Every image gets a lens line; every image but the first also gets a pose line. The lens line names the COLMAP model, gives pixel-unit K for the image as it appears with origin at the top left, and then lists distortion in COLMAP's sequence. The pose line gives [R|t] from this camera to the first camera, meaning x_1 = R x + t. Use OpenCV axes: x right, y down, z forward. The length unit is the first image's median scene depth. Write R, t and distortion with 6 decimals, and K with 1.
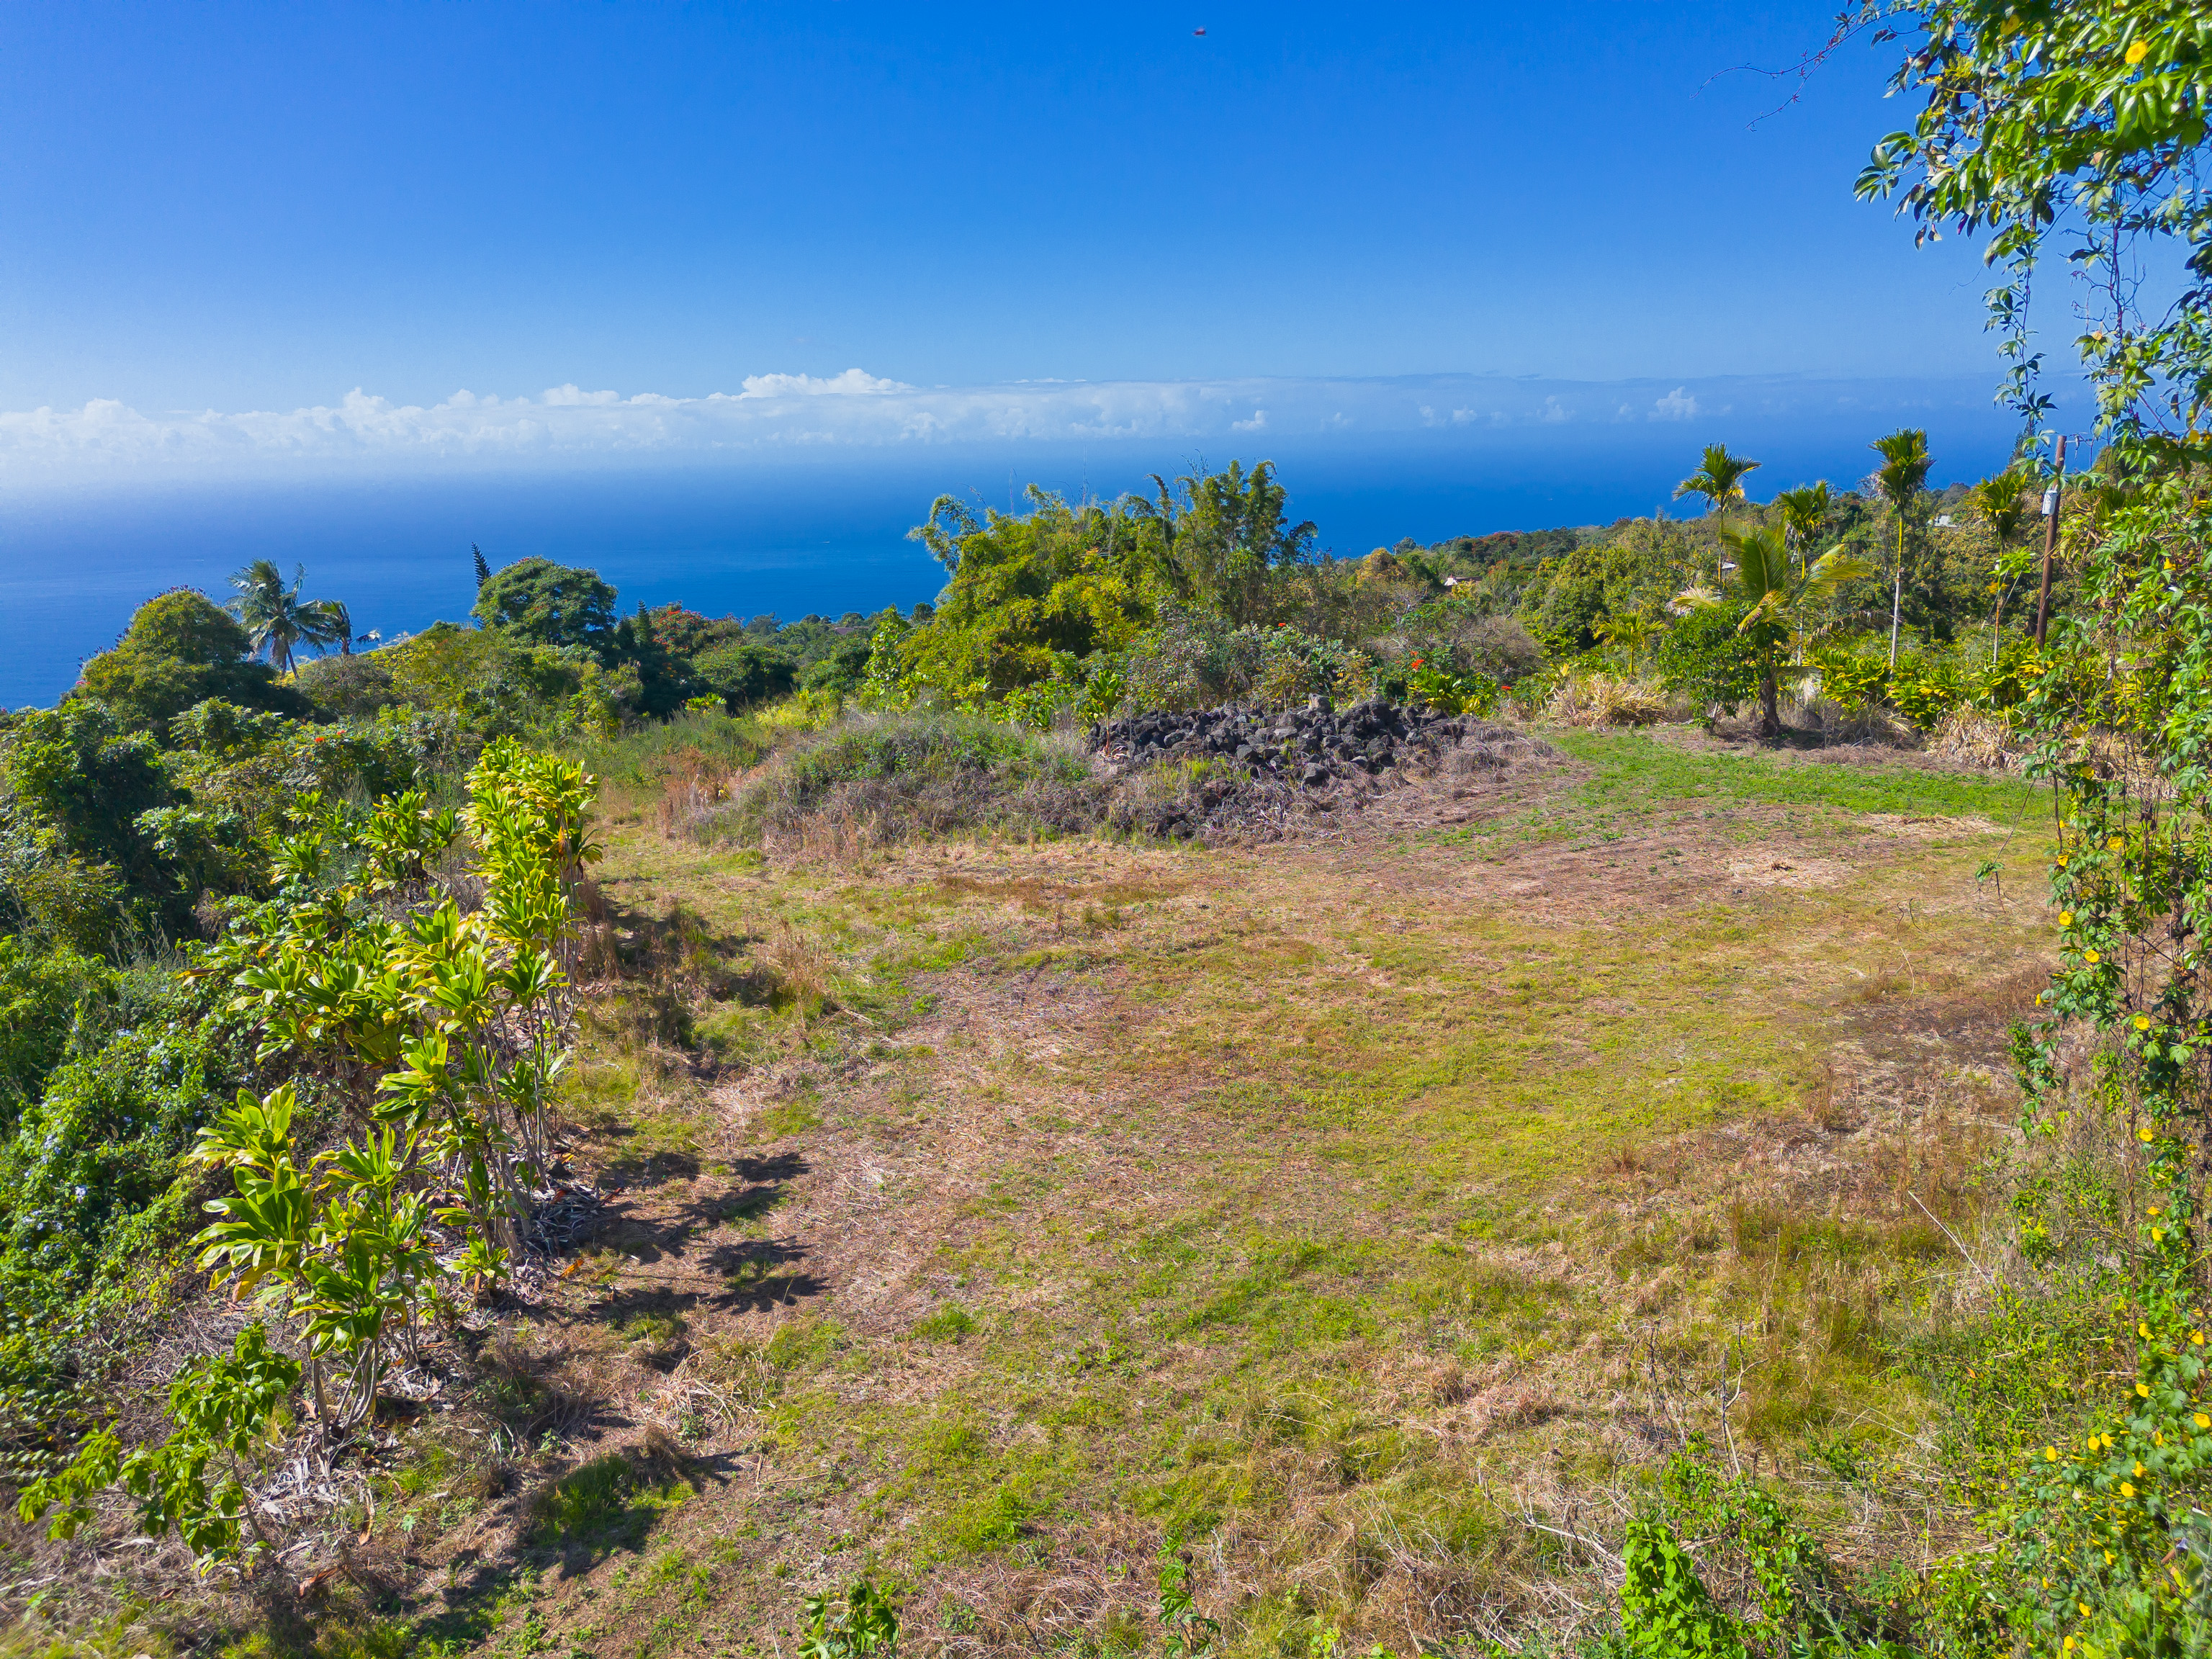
lens RADIAL K [[1560.8, 0, 1125.0], [0, 1560.8, 813.6], [0, 0, 1]] dist [0.063147, -0.058437]
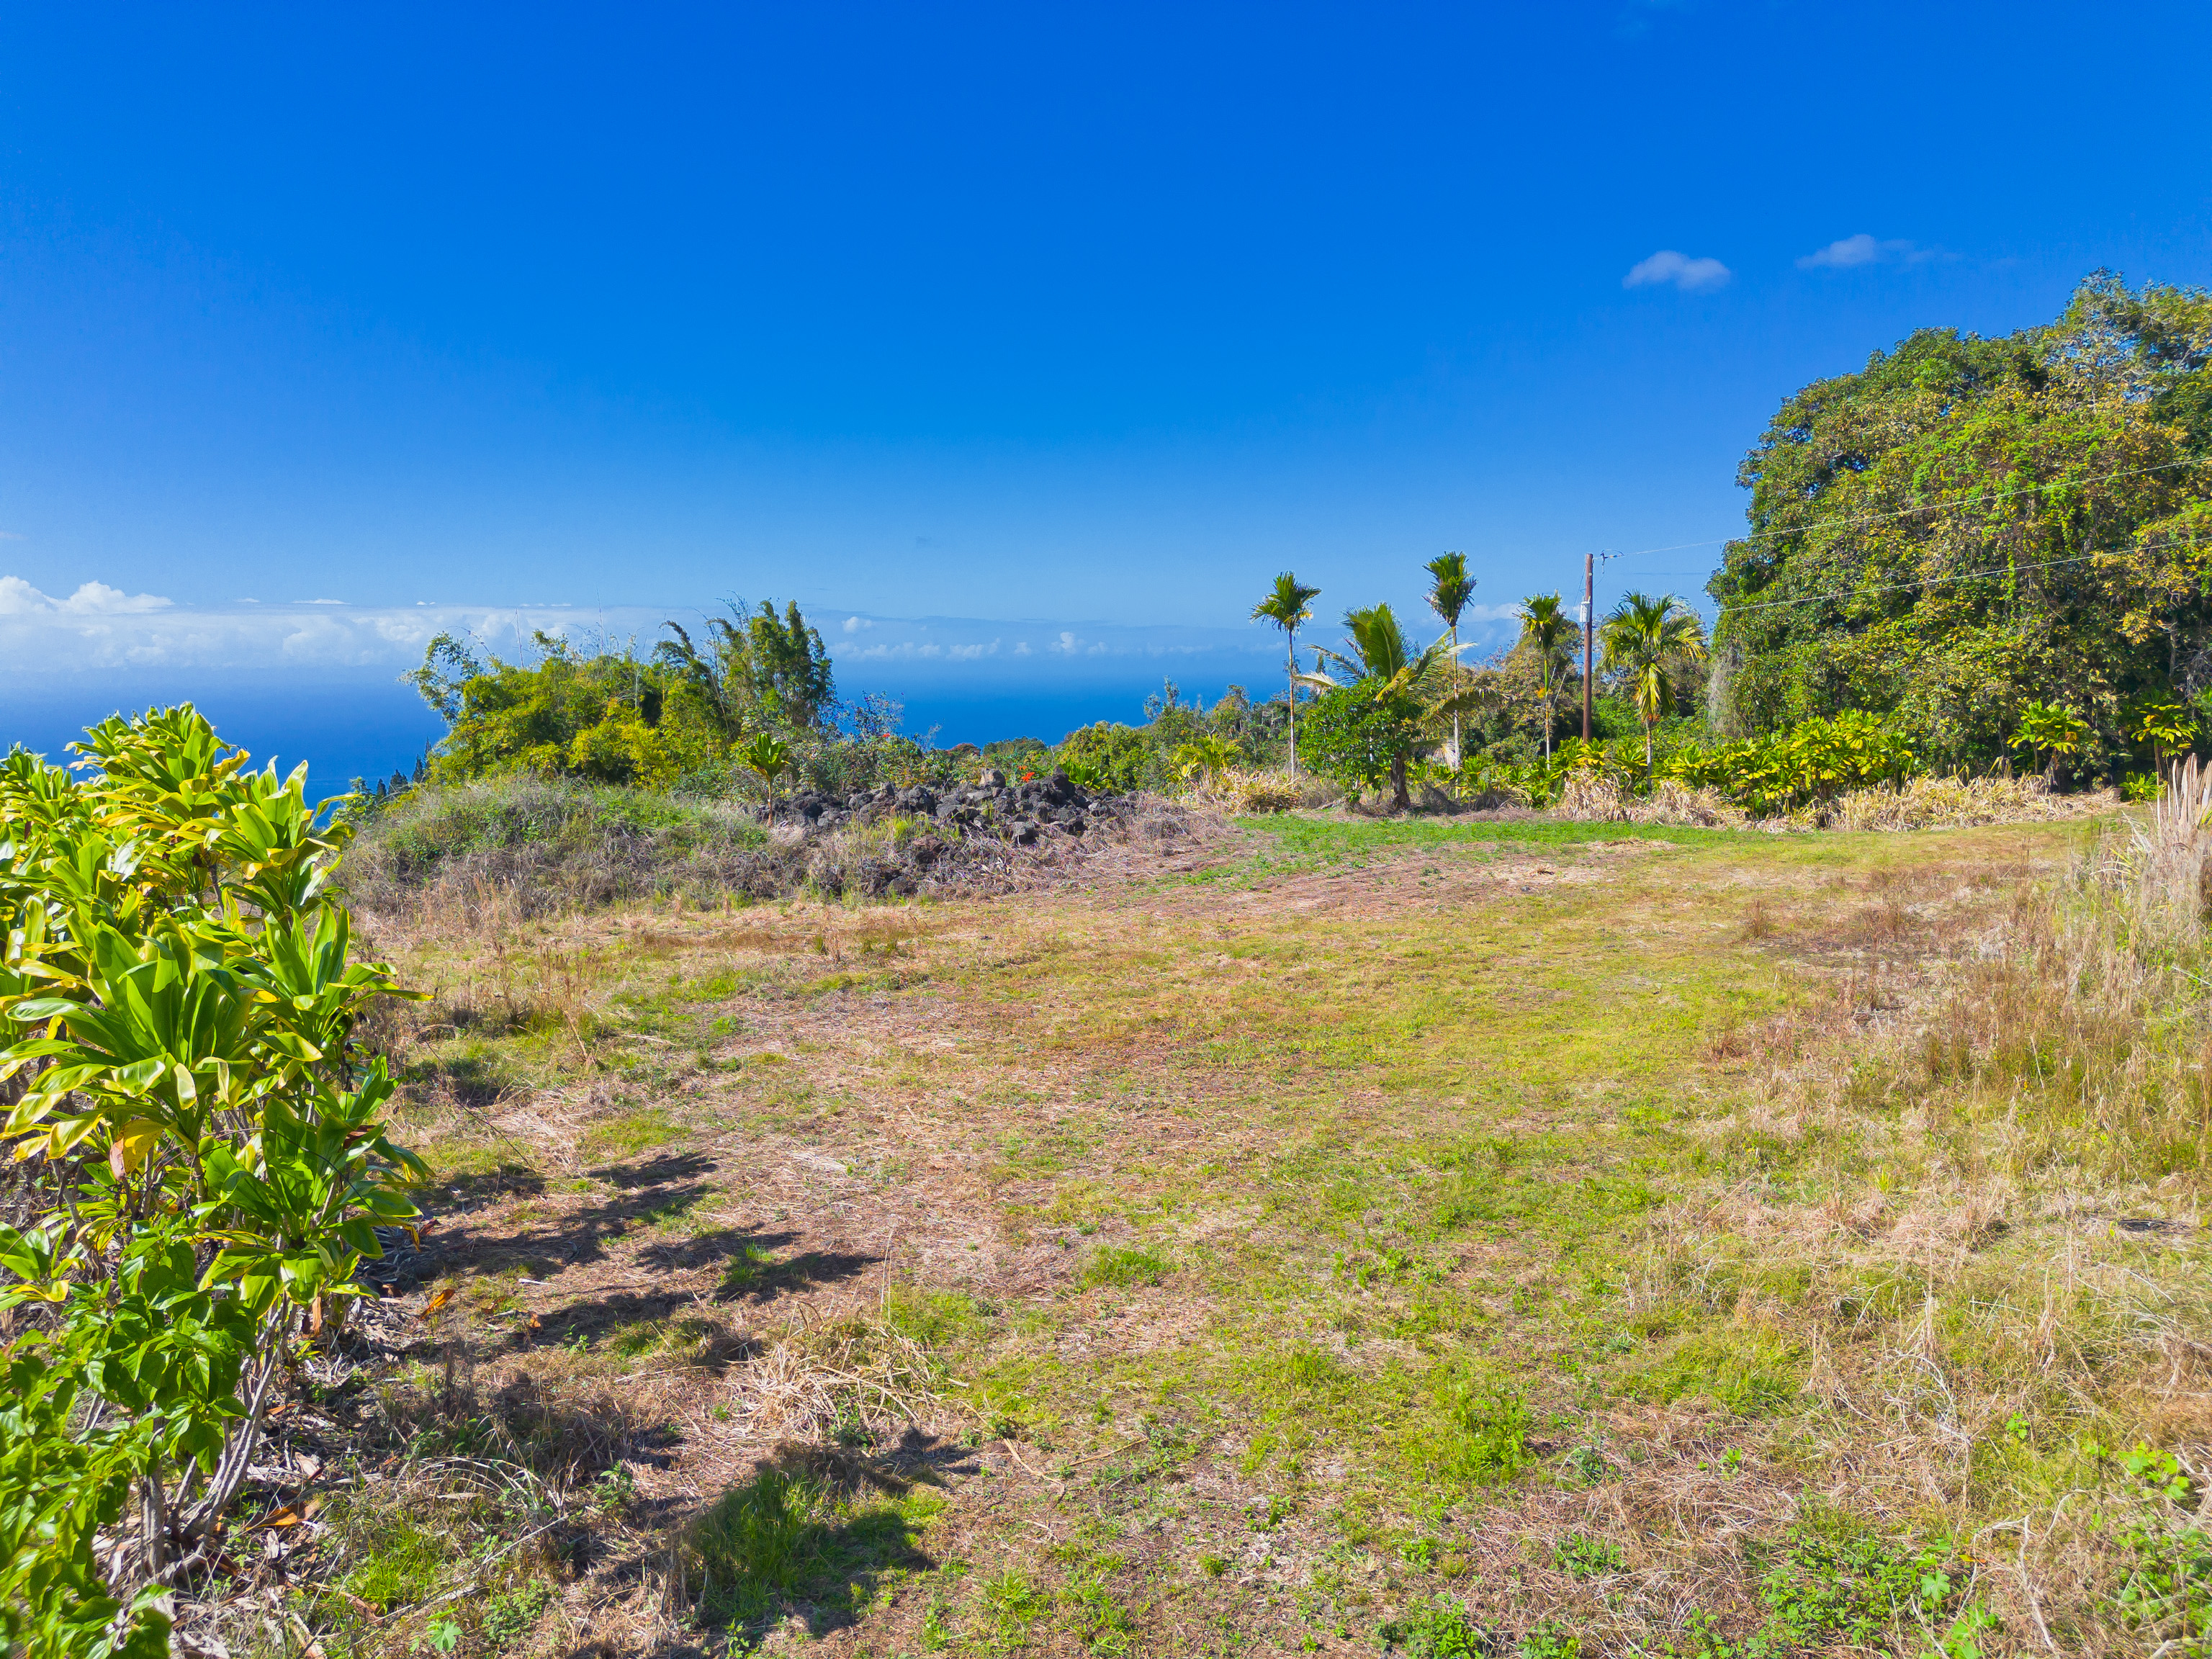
lens RADIAL K [[1560.8, 0, 1106.4], [0, 1560.8, 845.3], [0, 0, 1]] dist [0.063147, -0.058437]
pose [[0.943516, -0.029220, 0.330037, -0.066720], [0.069800, 0.991278, -0.111782, 0.043794], [-0.323892, 0.128505, 0.937326, 0.071700]]
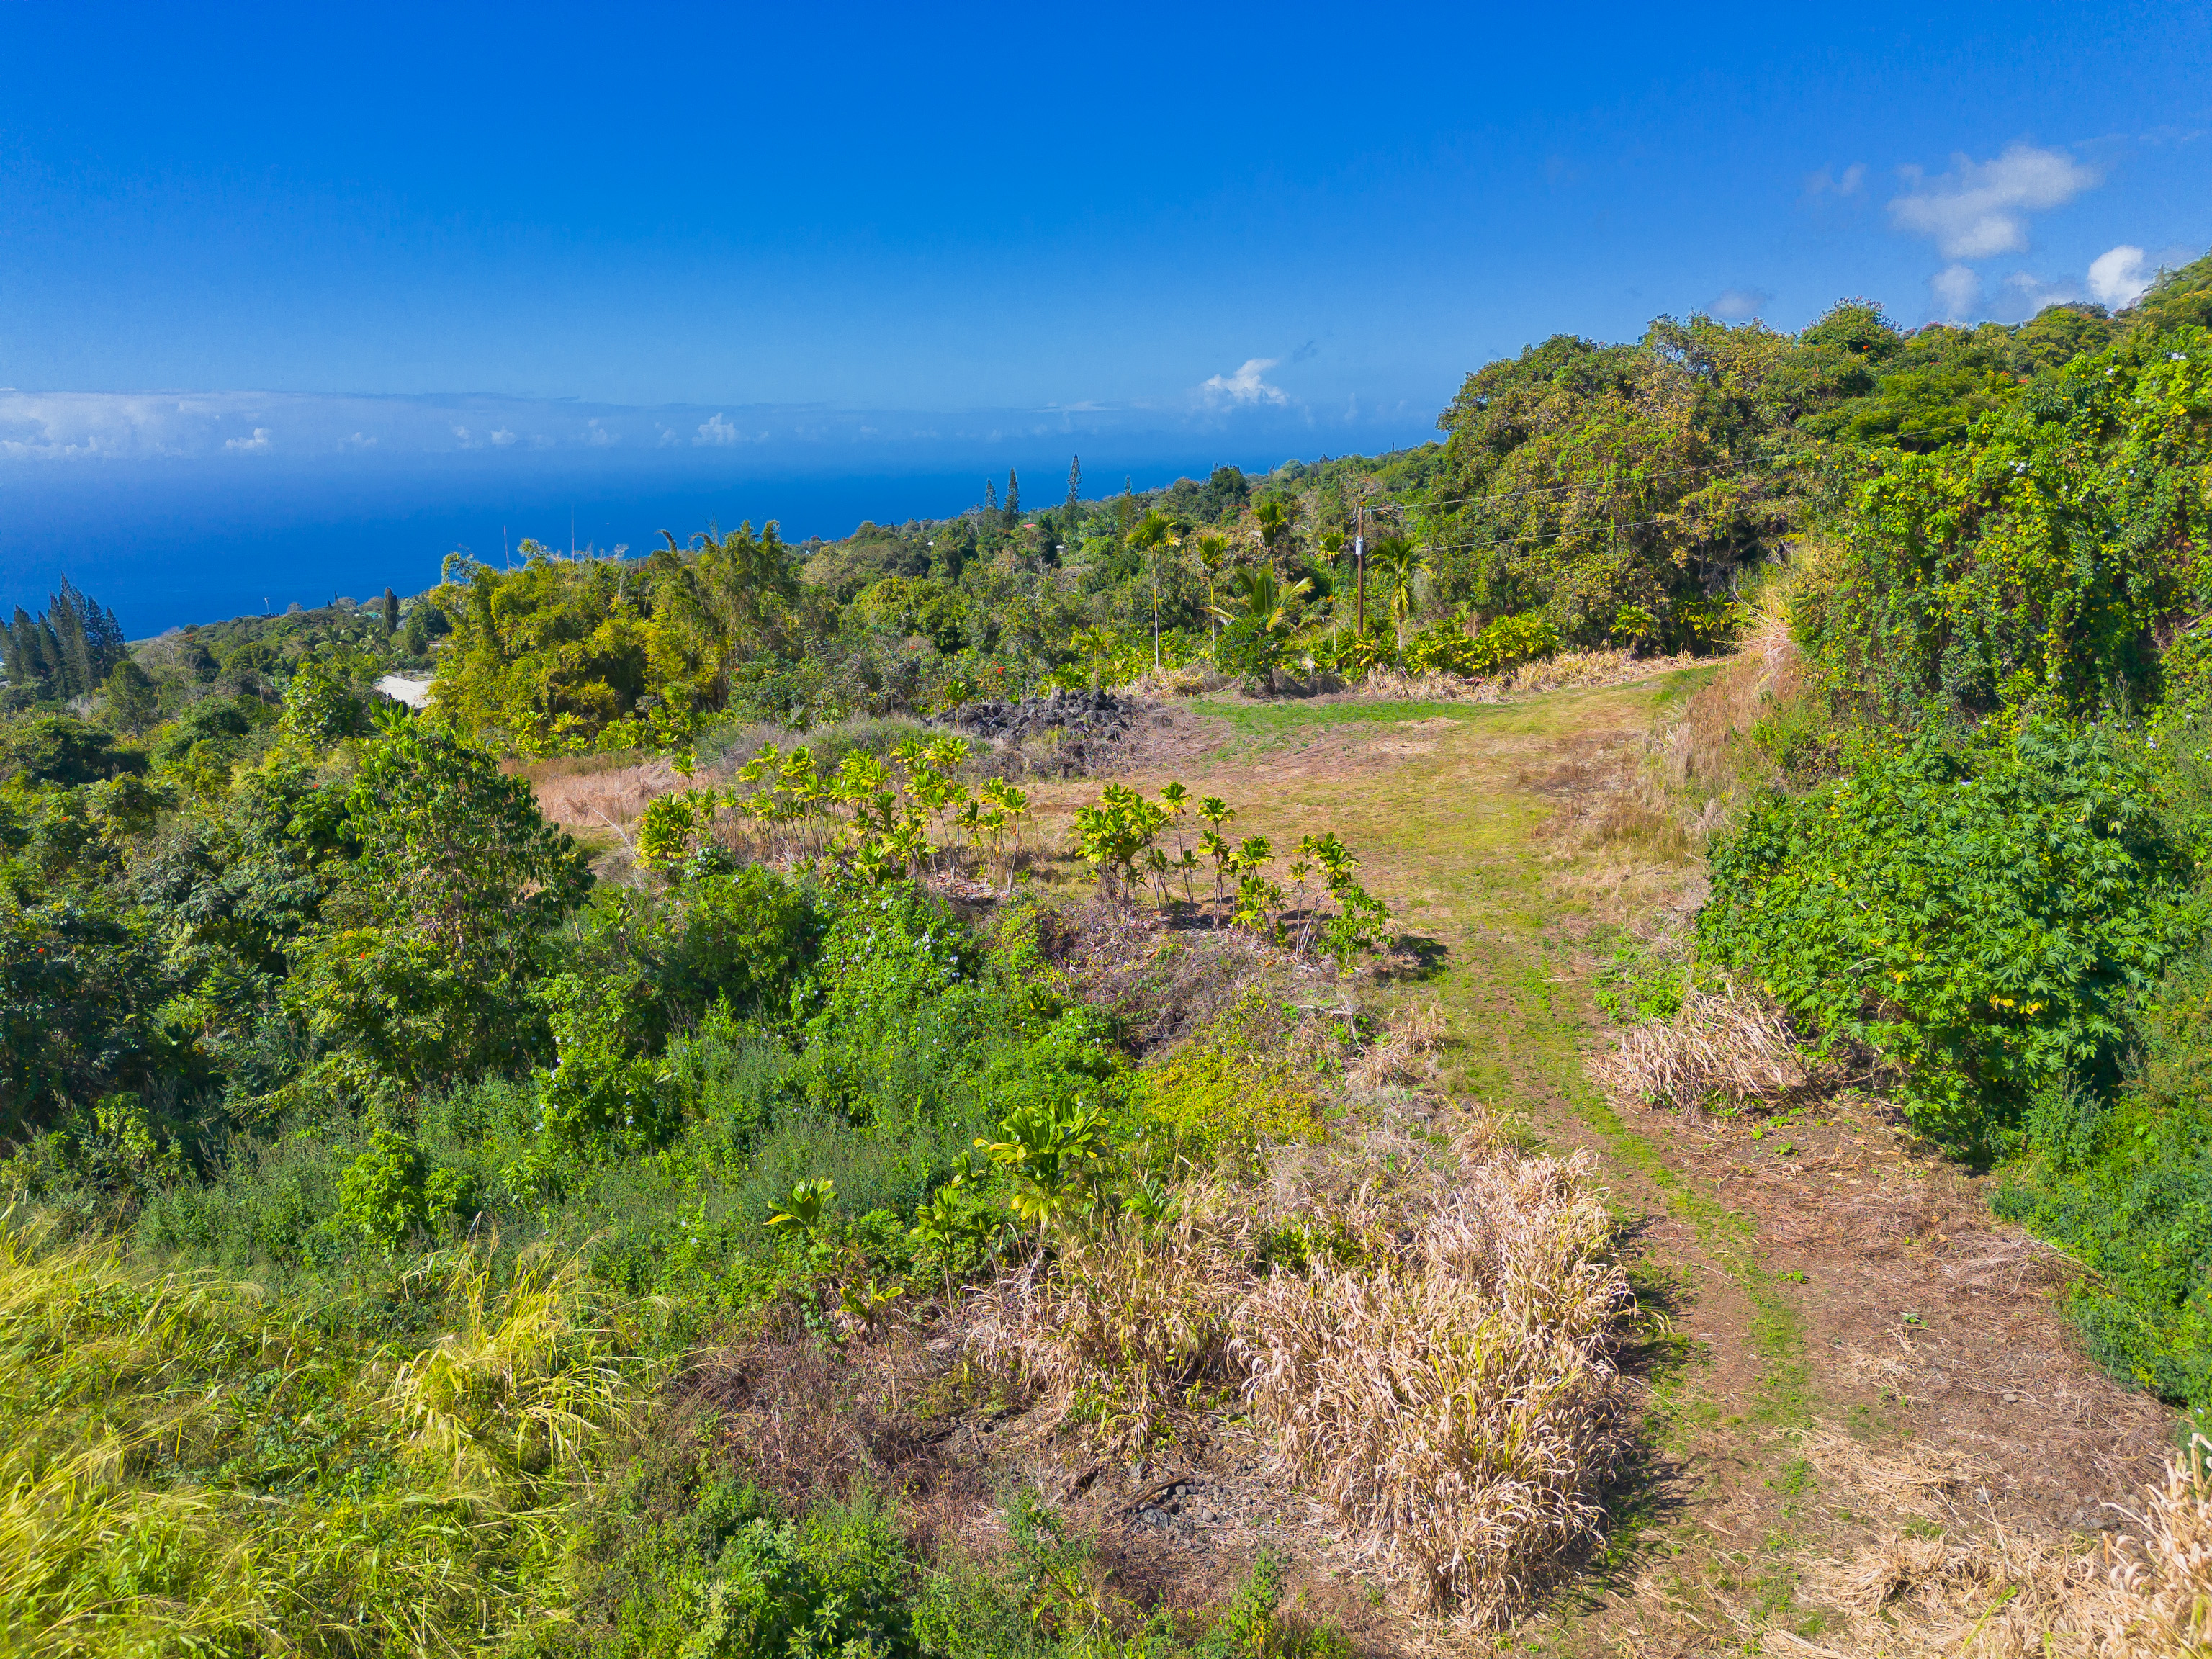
lens RADIAL K [[1560.8, 0, 1099.9], [0, 1560.8, 840.4], [0, 0, 1]] dist [0.063147, -0.058437]
pose [[0.848363, -0.127919, 0.513729, -0.369009], [0.127102, 0.991202, 0.036915, 0.012512], [-0.513931, 0.033979, 0.857158, -0.182076]]
